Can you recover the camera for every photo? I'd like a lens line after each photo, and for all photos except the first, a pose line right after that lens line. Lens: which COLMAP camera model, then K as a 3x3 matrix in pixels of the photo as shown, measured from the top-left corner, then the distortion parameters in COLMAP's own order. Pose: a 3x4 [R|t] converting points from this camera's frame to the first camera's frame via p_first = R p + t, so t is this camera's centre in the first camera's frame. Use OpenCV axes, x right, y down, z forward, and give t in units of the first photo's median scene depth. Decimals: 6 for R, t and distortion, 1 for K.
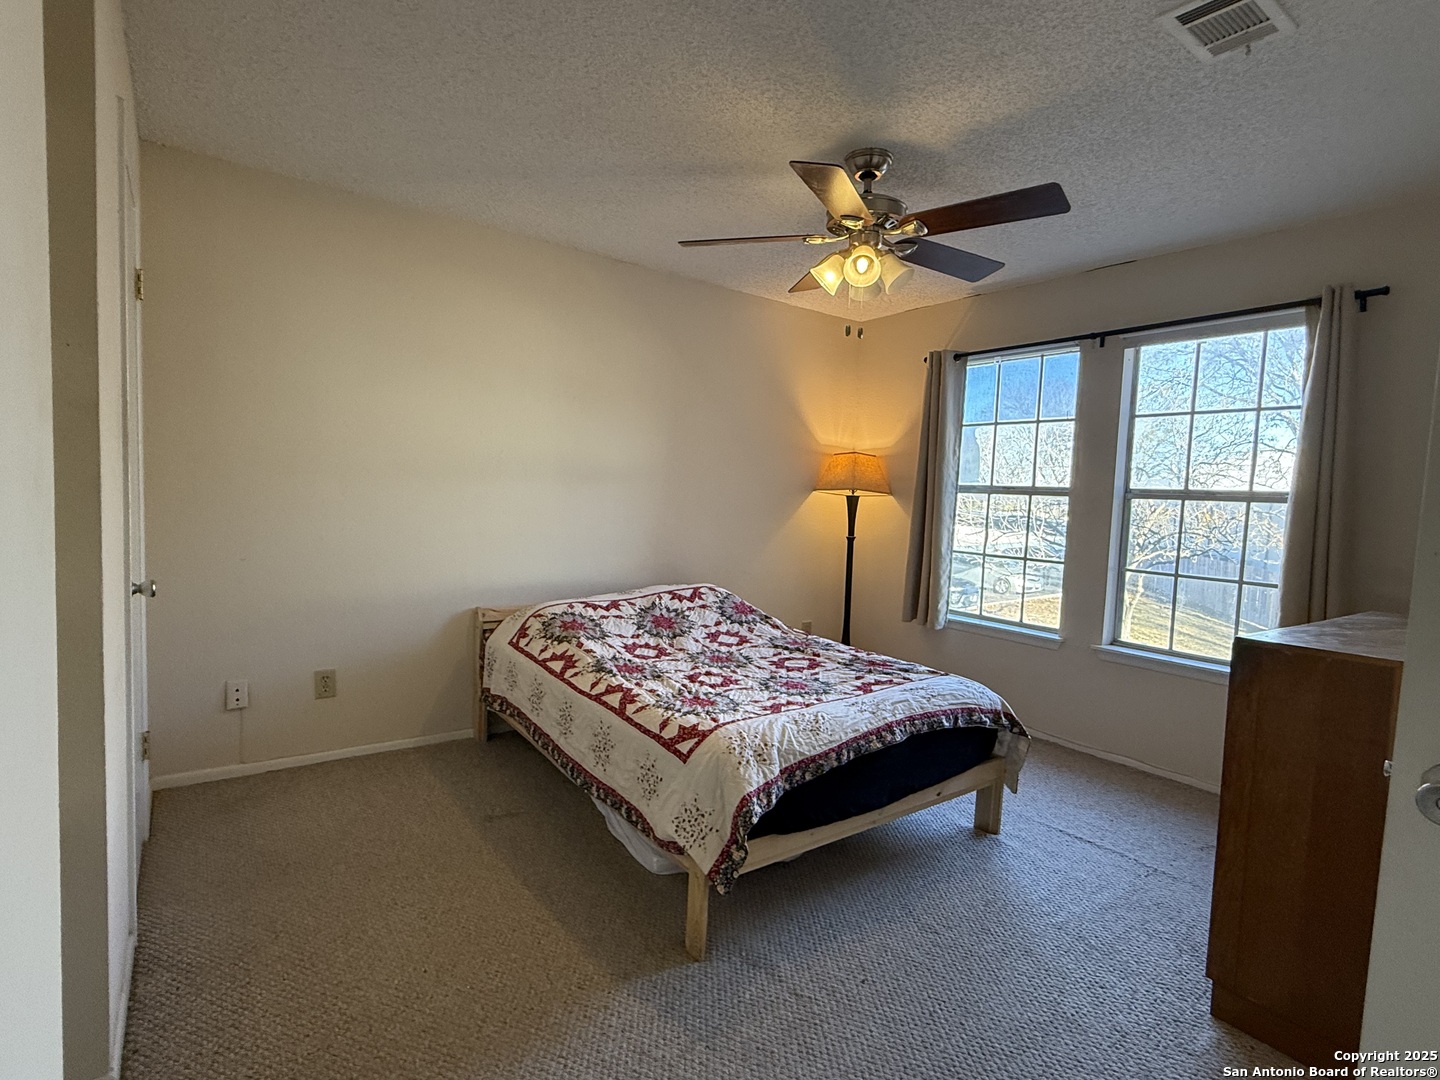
lens RADIAL K [[715.2, 0, 718.9], [0, 715.2, 544.0], [0, 0, 1]] dist [0.027751, 0.000107]
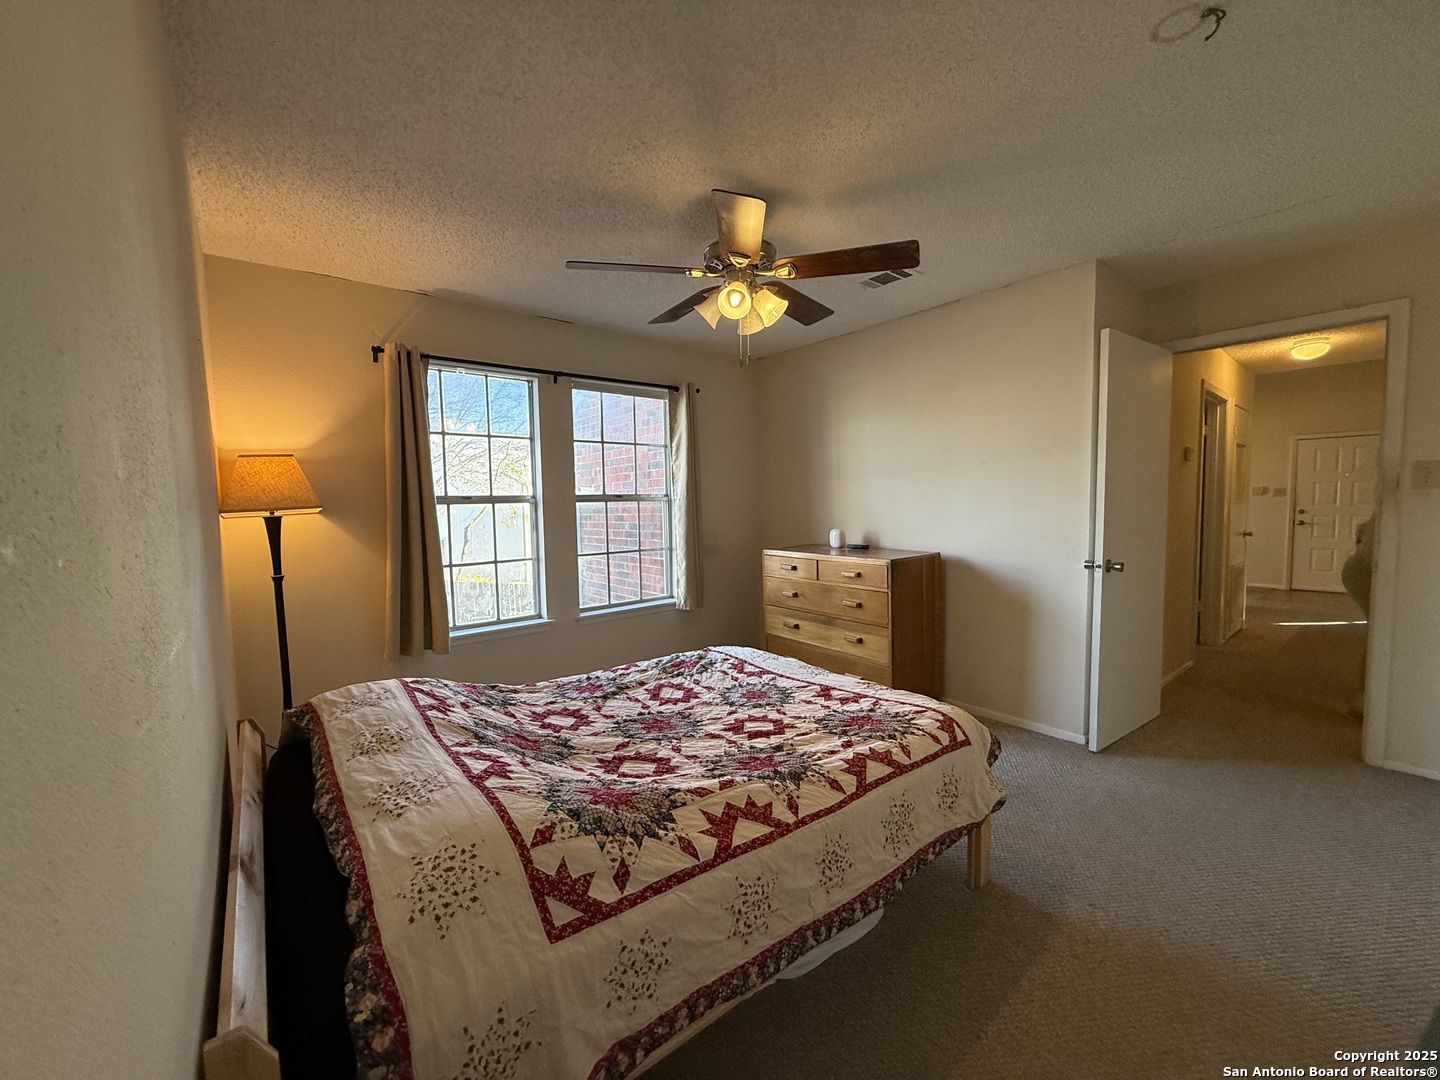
lens RADIAL K [[574.7, 0, 719.8], [0, 574.7, 532.7], [0, 0, 1]] dist [0.000839, -0.000100]
pose [[-0.054578, -0.093523, 0.994120, -0.660115], [0.087658, 0.991311, 0.098071, -0.114233], [-0.994654, 0.092495, -0.045906, 1.022634]]
